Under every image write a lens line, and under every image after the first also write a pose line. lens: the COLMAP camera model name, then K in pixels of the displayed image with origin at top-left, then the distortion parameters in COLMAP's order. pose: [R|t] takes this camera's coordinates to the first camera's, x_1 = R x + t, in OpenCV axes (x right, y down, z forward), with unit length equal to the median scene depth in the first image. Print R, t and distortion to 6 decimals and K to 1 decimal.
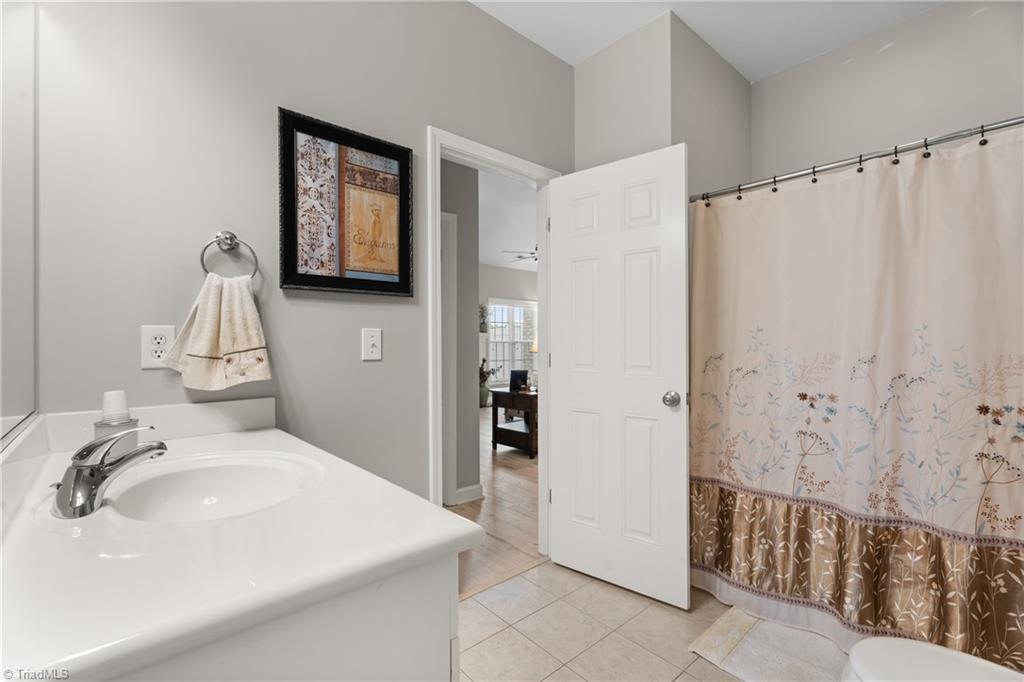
lens RADIAL K [[459.4, 0, 507.8], [0, 459.4, 339.8], [0, 0, 1]] dist [0.000269, -0.000965]
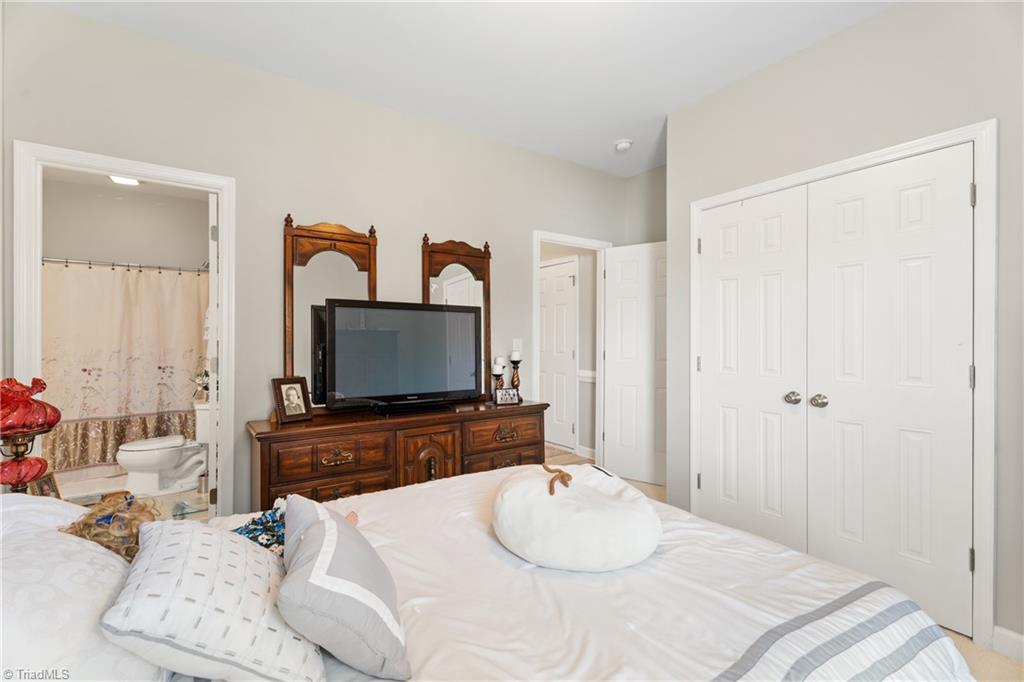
lens RADIAL K [[459.4, 0, 509.3], [0, 459.4, 338.7], [0, 0, 1]] dist [0.000269, -0.000965]
pose [[0.141149, 0.002832, 0.989984, -1.202573], [0.000112, 0.999996, -0.002877, -0.014673], [-0.989988, 0.000517, 0.141148, -1.261514]]
